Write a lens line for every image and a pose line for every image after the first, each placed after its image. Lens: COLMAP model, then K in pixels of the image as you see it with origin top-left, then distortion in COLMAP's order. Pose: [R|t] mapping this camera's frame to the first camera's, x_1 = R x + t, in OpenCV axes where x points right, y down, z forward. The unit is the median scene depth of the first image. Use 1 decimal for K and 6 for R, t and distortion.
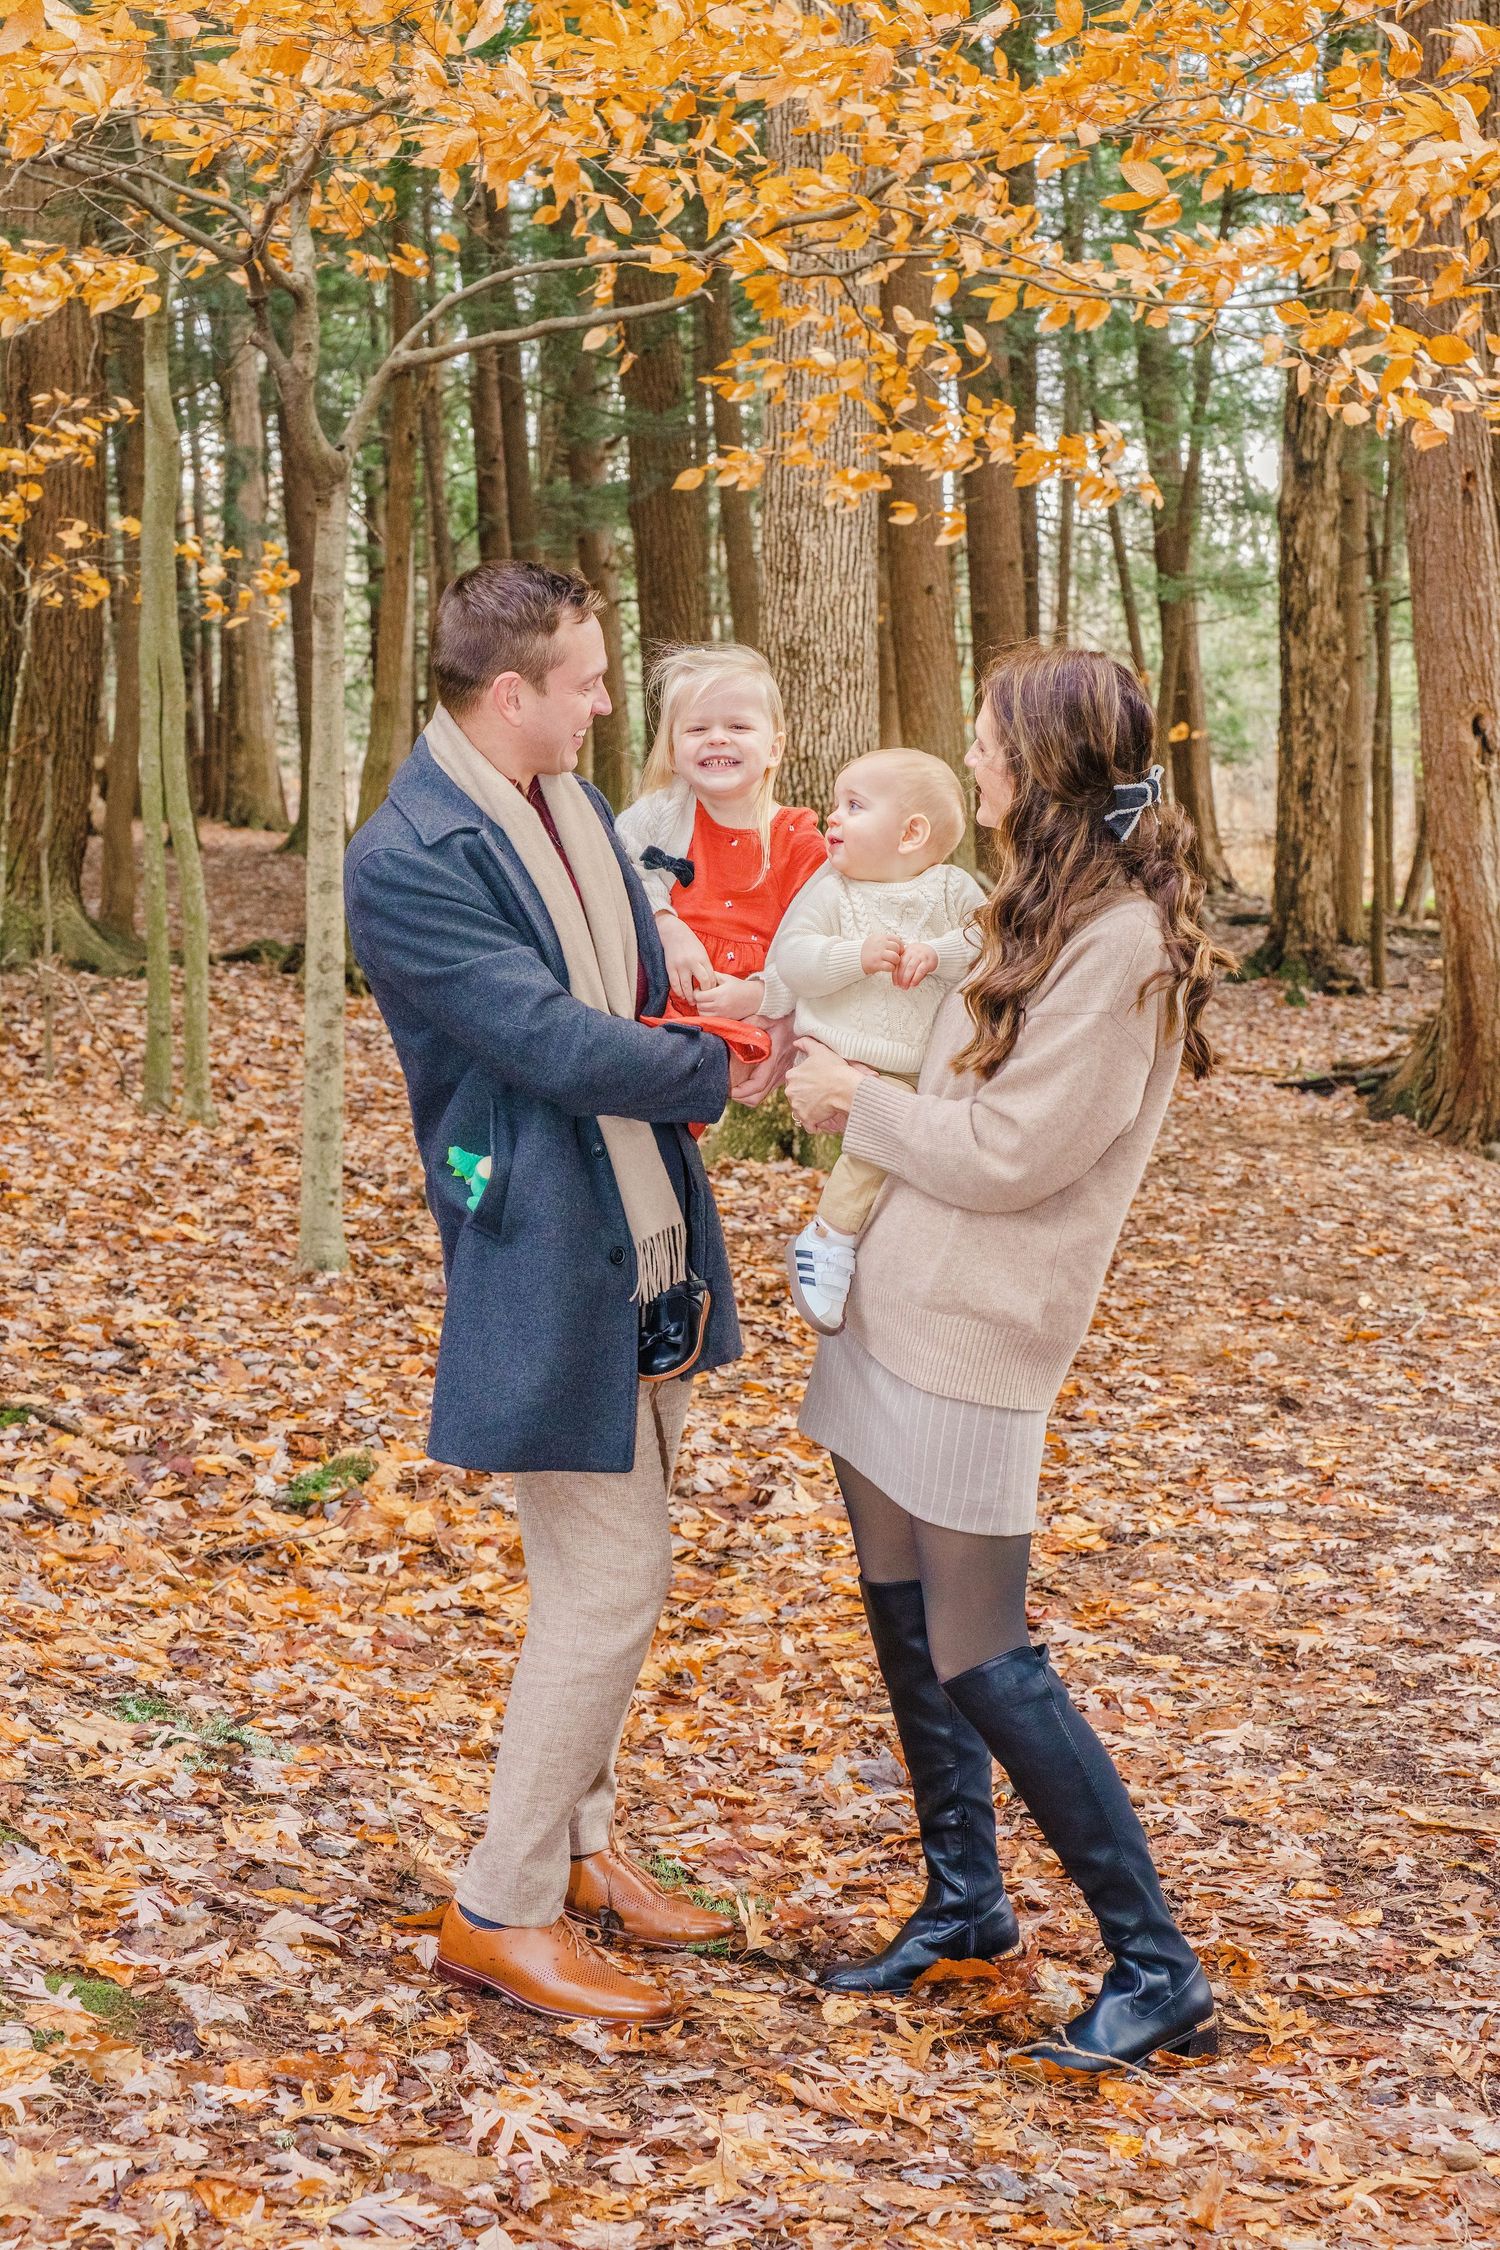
lens RADIAL K [[2981.9, 0, 765.6], [0, 2981.9, 1114.7], [0, 0, 1]] dist [0.009731, 0.000000]
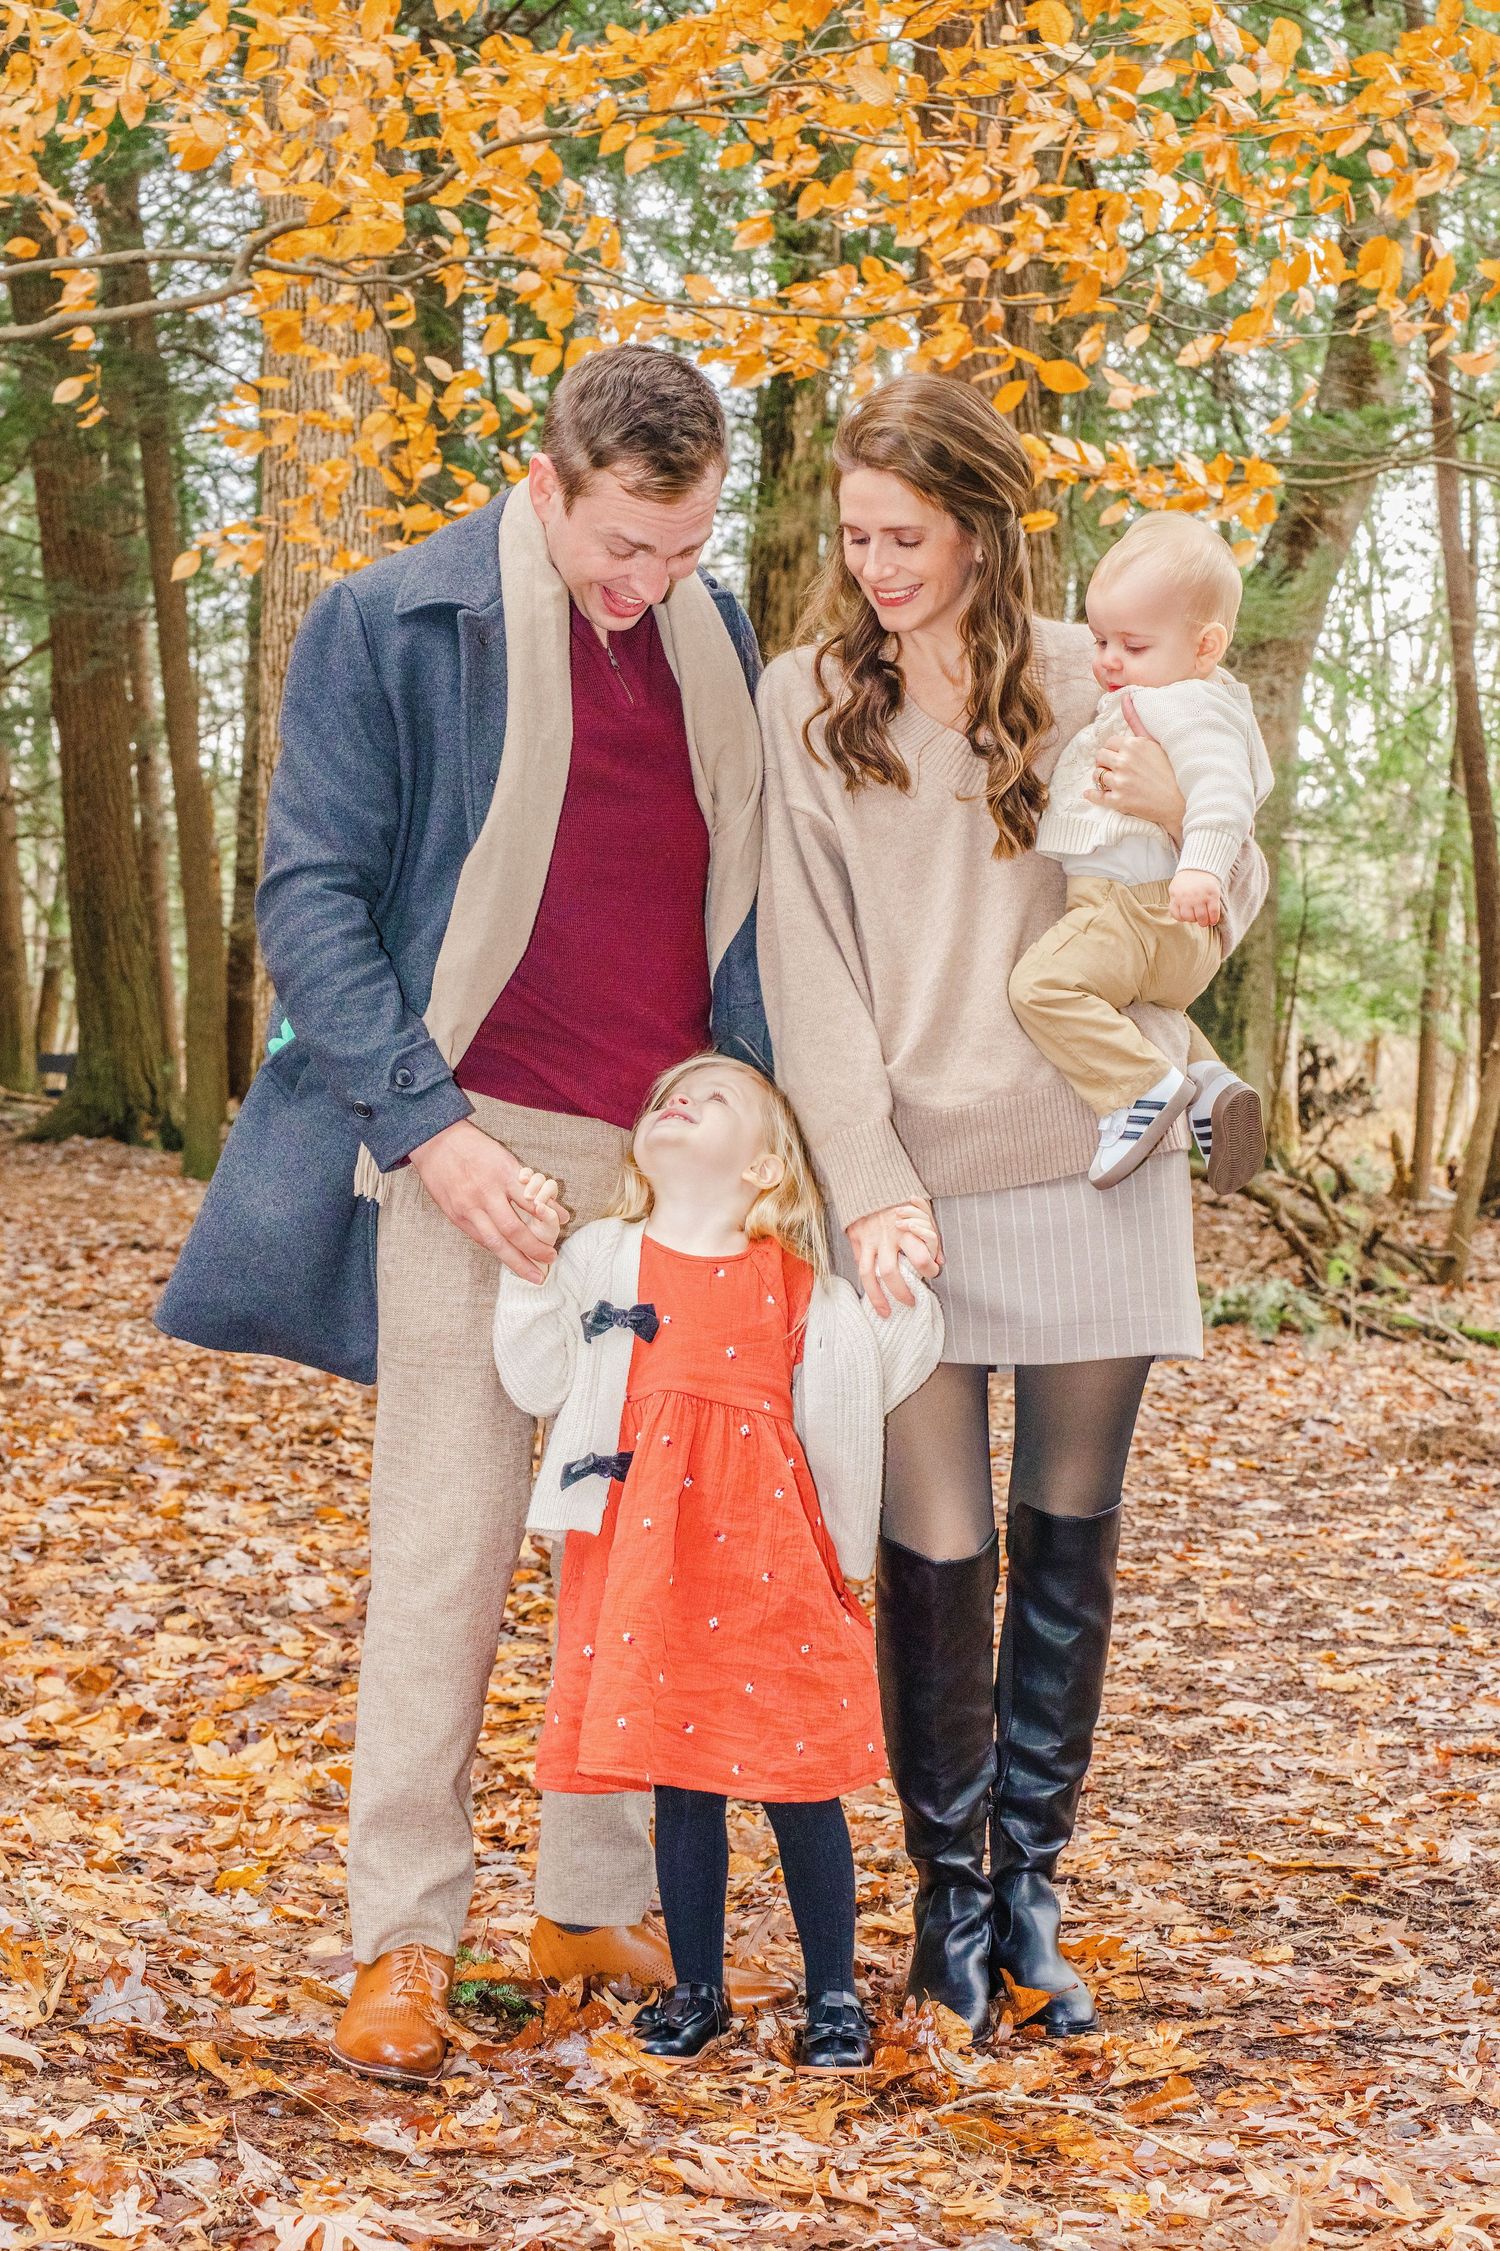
lens RADIAL K [[2976.4, 0, 749.7], [0, 2976.4, 1119.3], [0, 0, 1]] dist [0.010584, 0.000000]
pose [[0.978275, -0.003514, 0.207280, -0.085254], [0.025312, 0.994400, -0.102605, 0.092717], [-0.205759, 0.105622, 0.972886, 0.157761]]
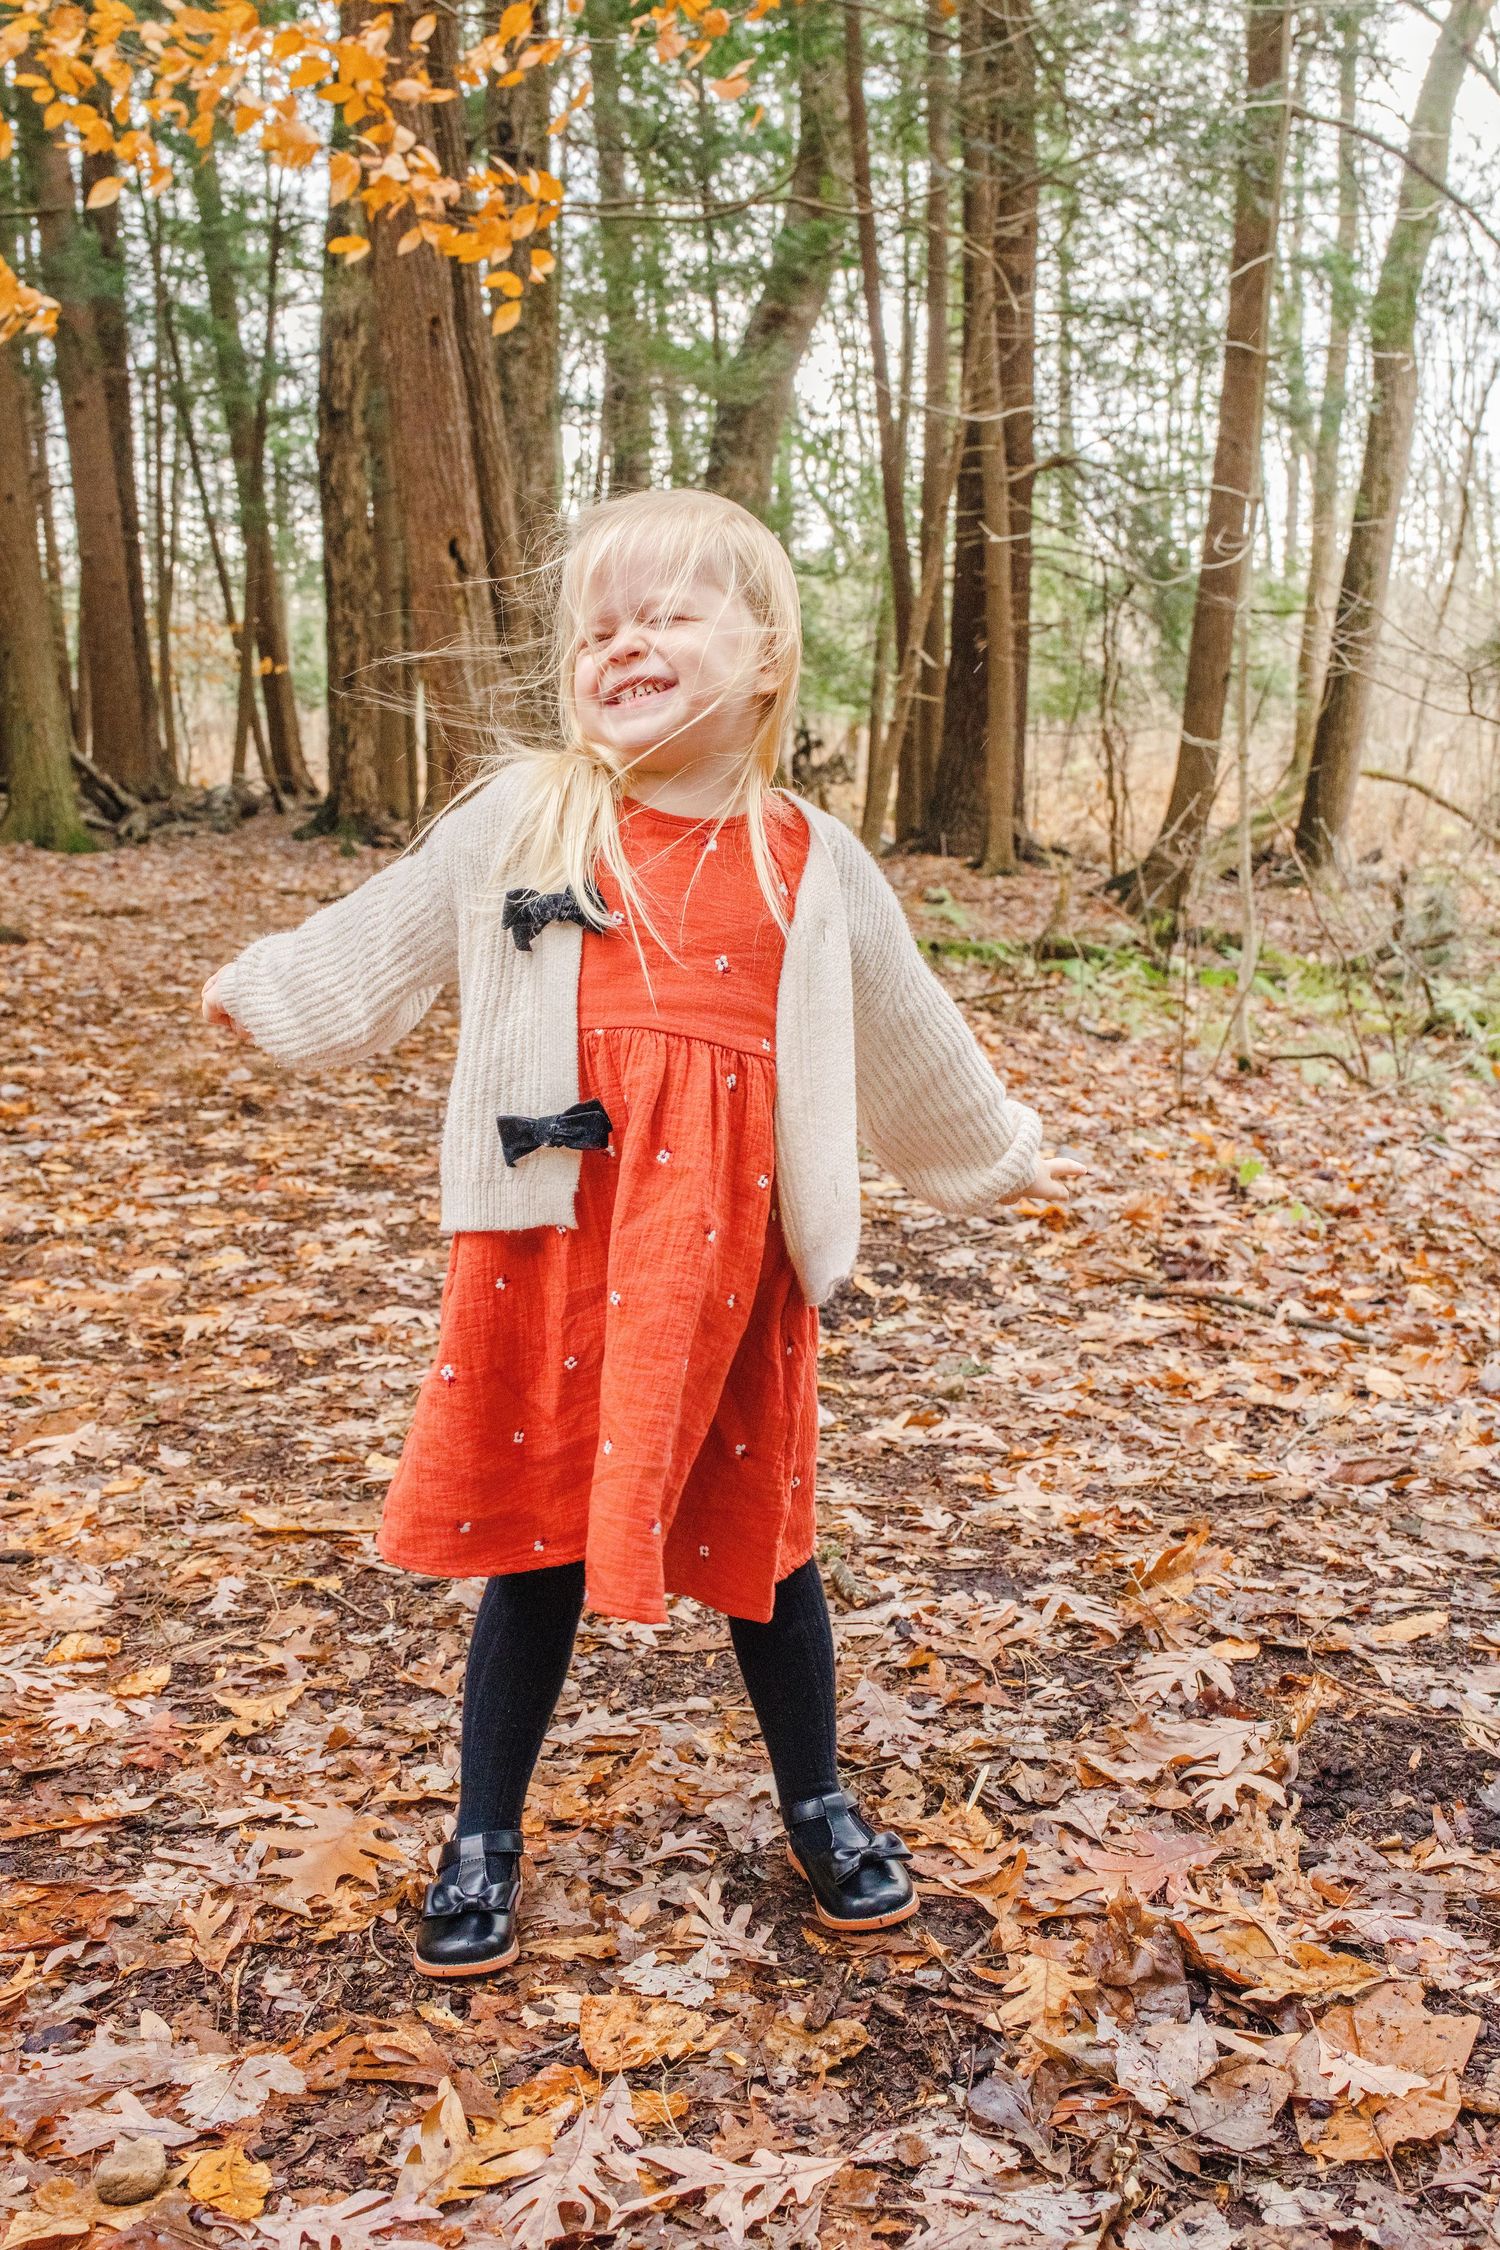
lens RADIAL K [[2066.8, 0, 746.1], [0, 2066.8, 1124.2], [0, 0, 1]] dist [-0.022580, 0.000000]
pose [[0.944146, -0.055721, 0.324781, 0.143112], [0.039466, 0.997626, 0.056430, 0.092770], [-0.327155, -0.040461, 0.944104, 0.396870]]
